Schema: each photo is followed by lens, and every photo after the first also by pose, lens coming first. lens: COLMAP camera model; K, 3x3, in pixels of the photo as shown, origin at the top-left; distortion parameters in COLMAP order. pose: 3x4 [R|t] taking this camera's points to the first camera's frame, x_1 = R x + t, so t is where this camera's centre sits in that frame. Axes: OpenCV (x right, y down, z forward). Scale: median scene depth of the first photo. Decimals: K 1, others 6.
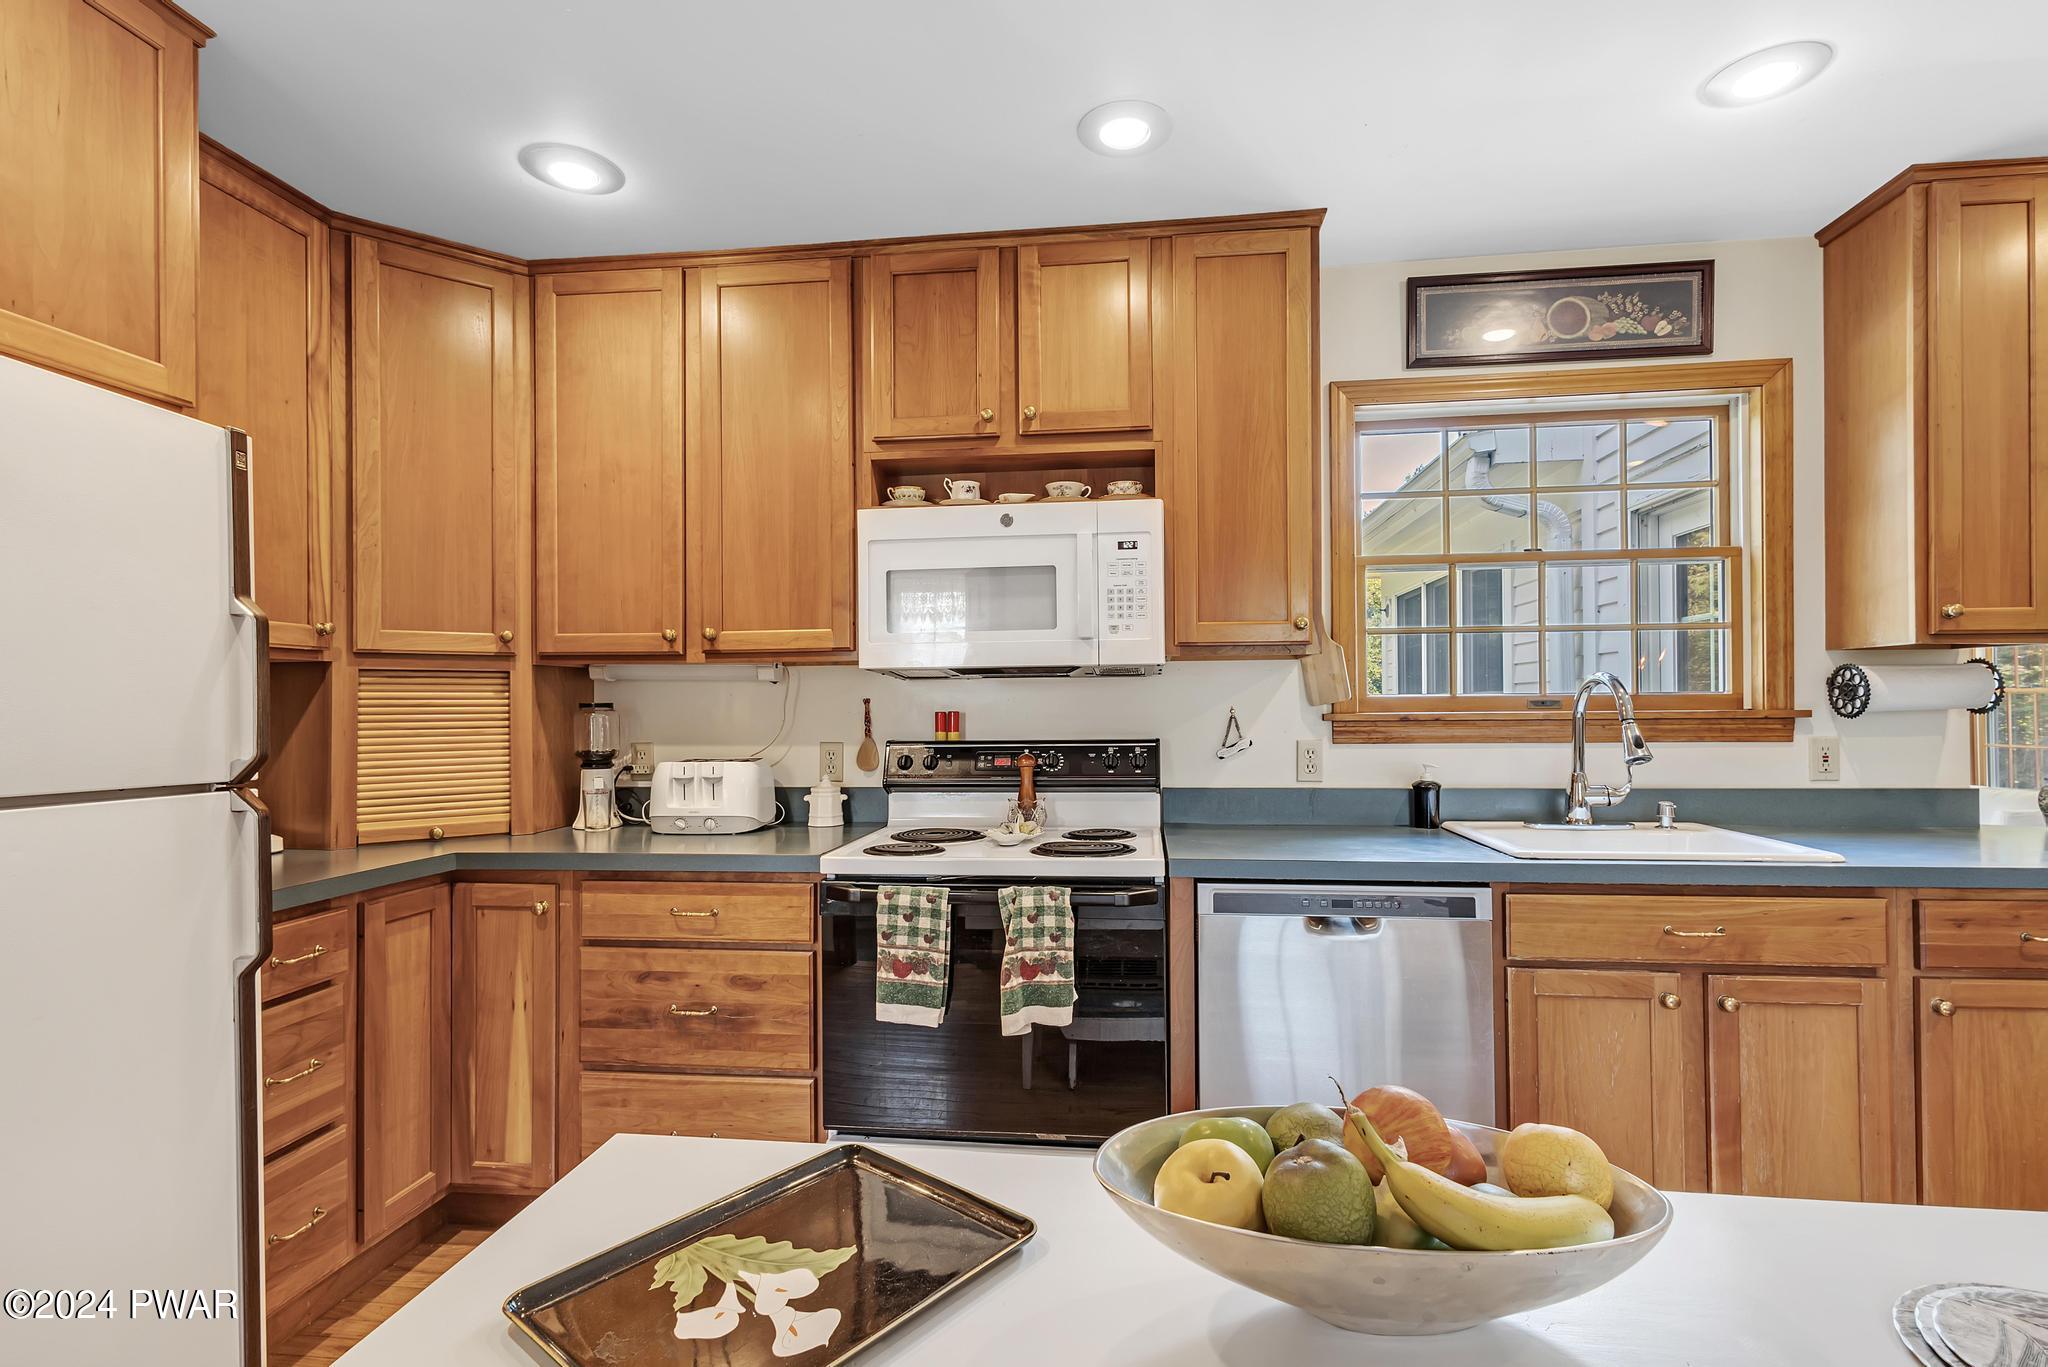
lens RADIAL K [[980.3, 0, 1022.0], [0, 980.3, 698.6], [0, 0, 1]] dist [0.006240, 0.000240]
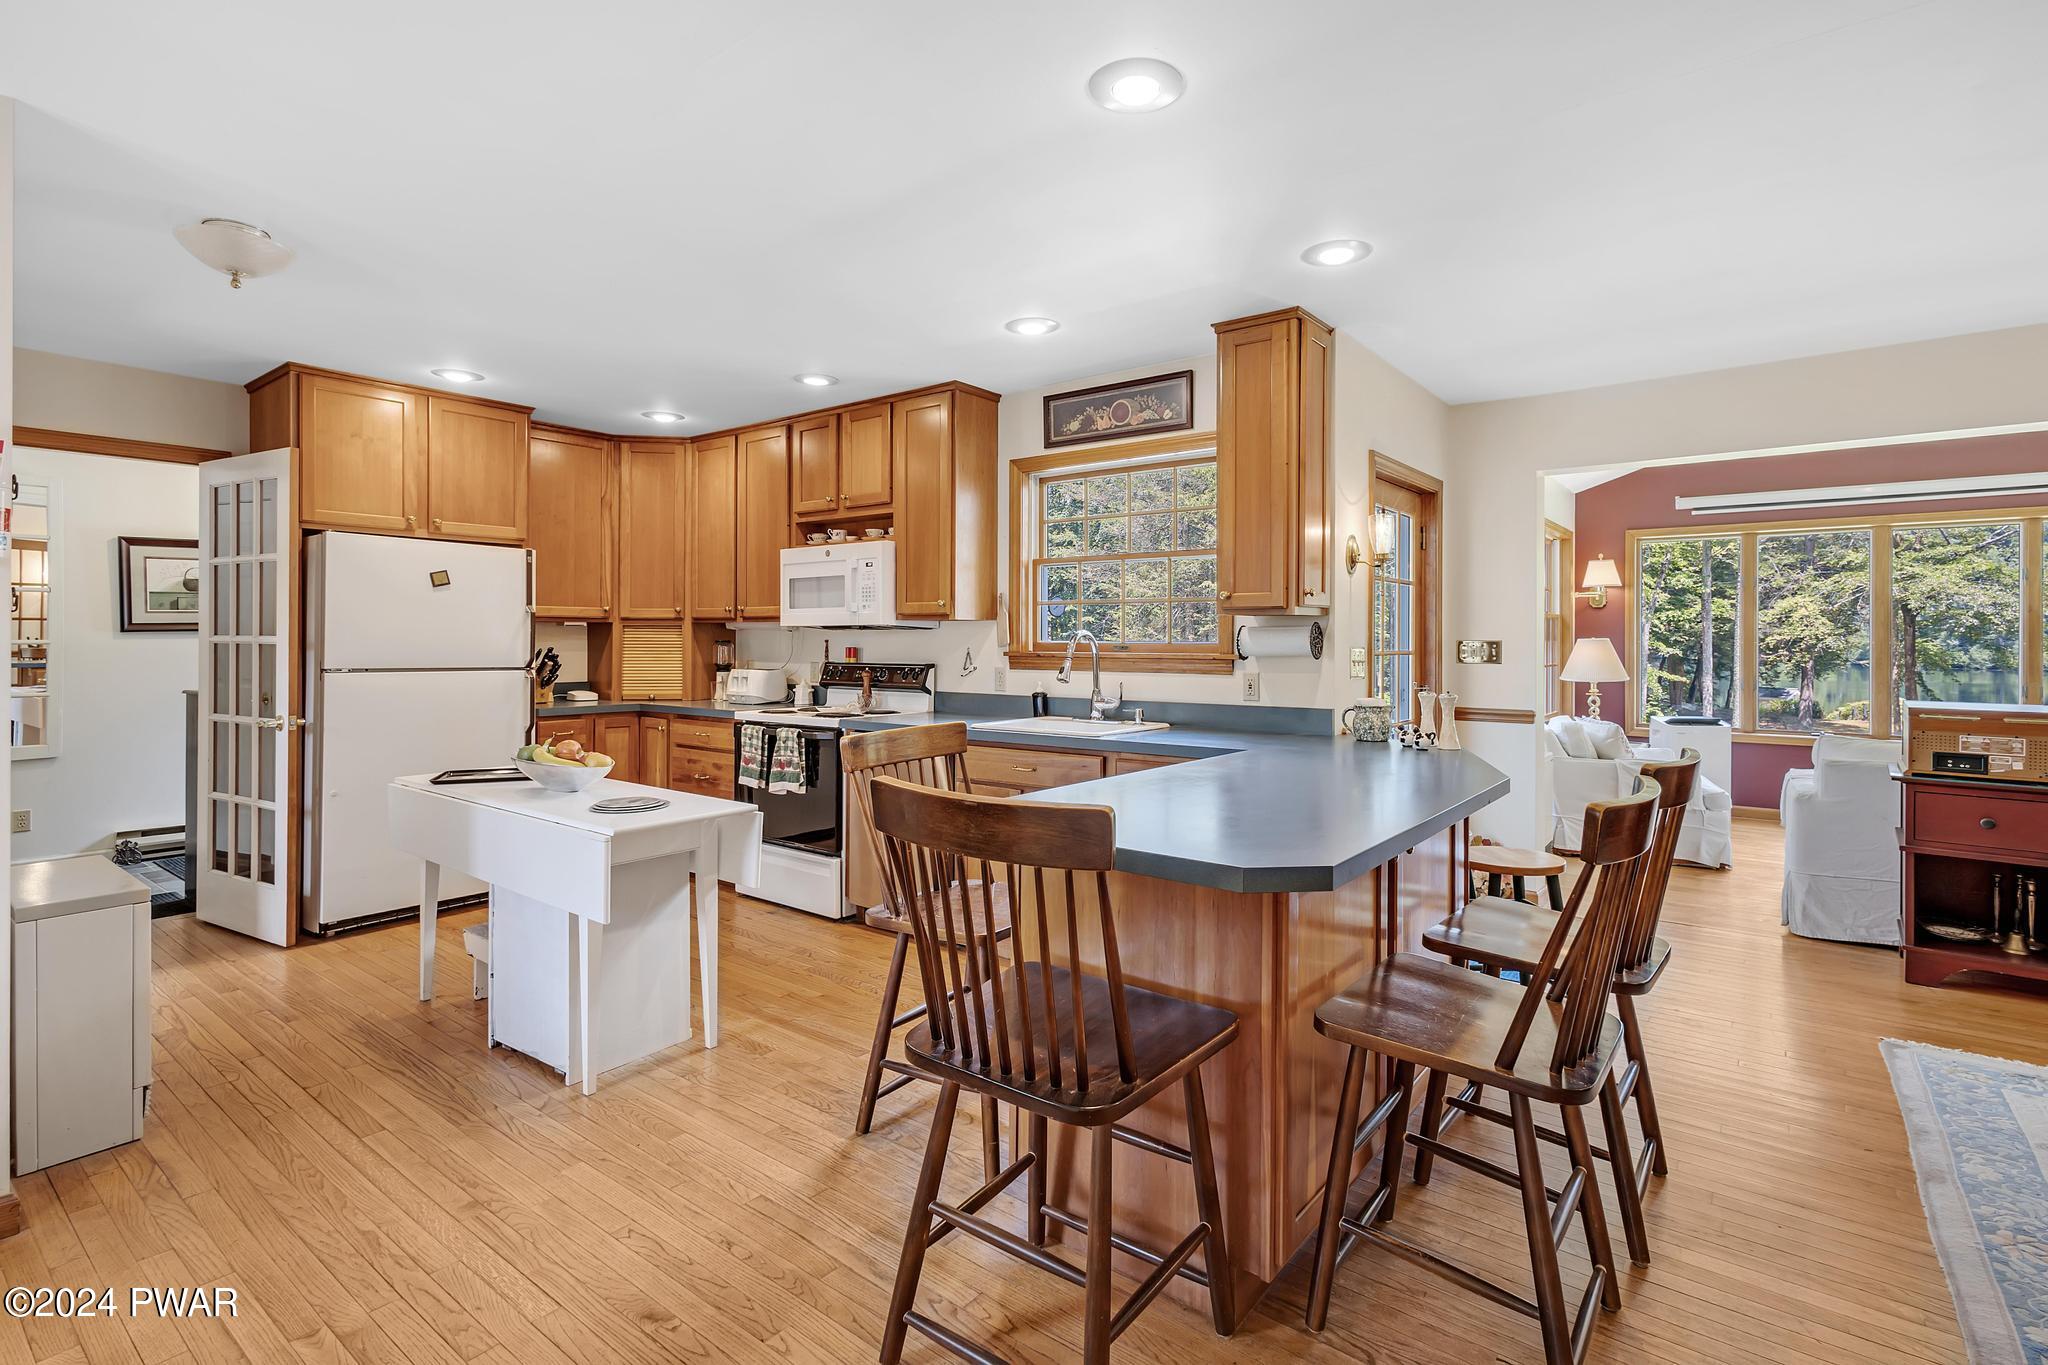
lens RADIAL K [[979.9, 0, 1027.6], [0, 979.9, 635.1], [0, 0, 1]] dist [0.004787, 0.000130]
pose [[0.856712, 0.009872, -0.515700, 1.341022], [-0.006652, 0.999945, 0.008092, -0.031200], [0.515752, -0.003502, 0.856731, -0.503812]]
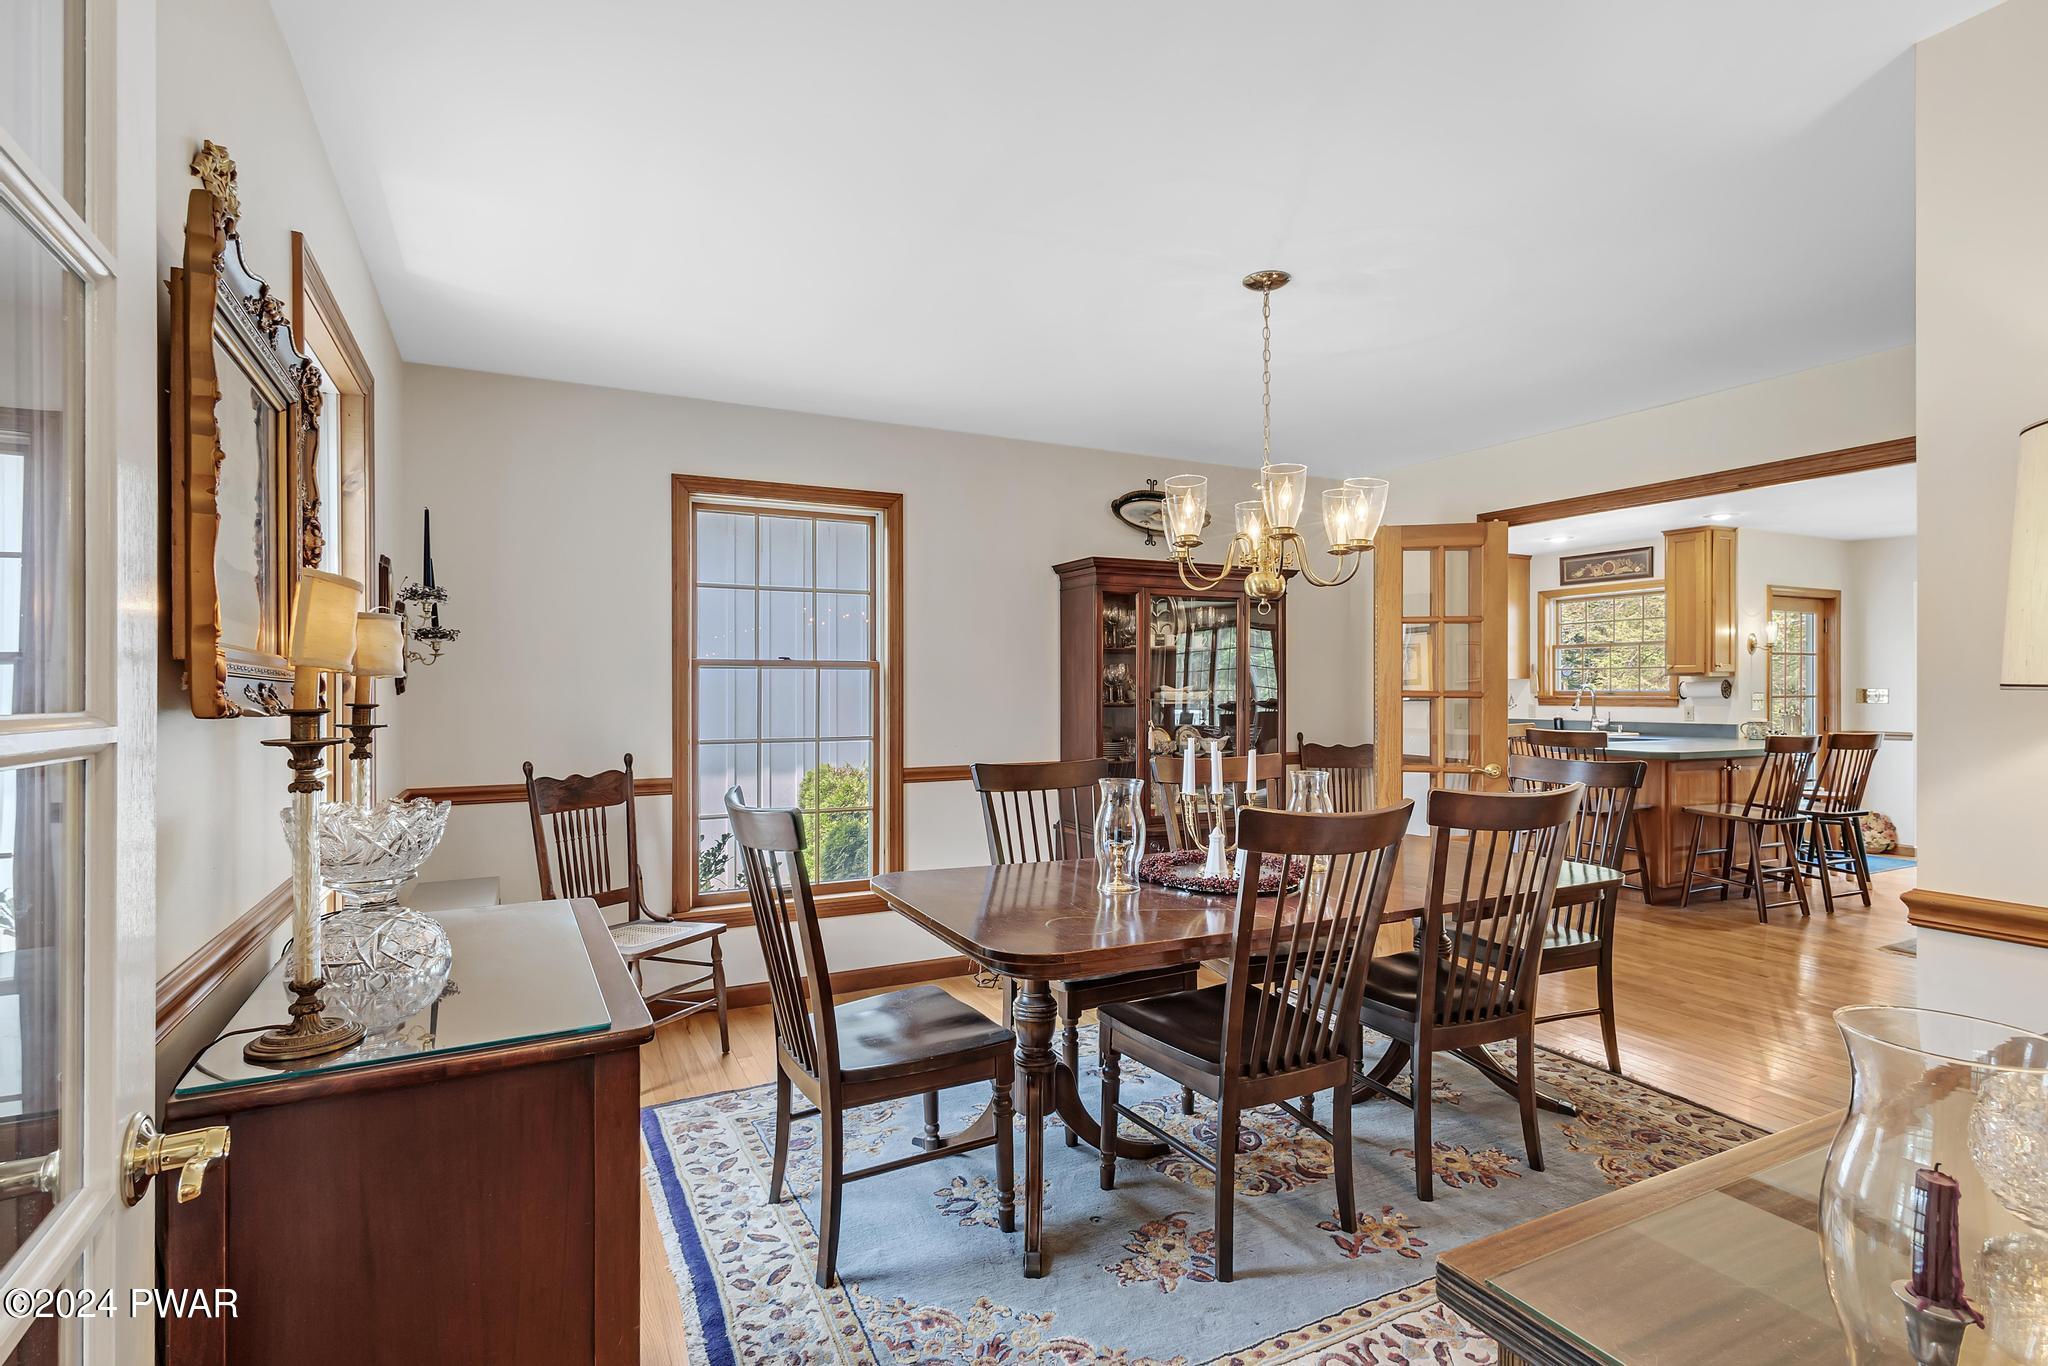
lens RADIAL K [[972.6, 0, 1024.0], [0, 972.6, 683.0], [0, 0, 1]] dist [0.003239, 0.000179]
pose [[0.551969, 0.003759, -0.833856, 2.195380], [0.001724, 0.999983, 0.005649, -0.051806], [0.833863, -0.004556, 0.551953, -2.303928]]
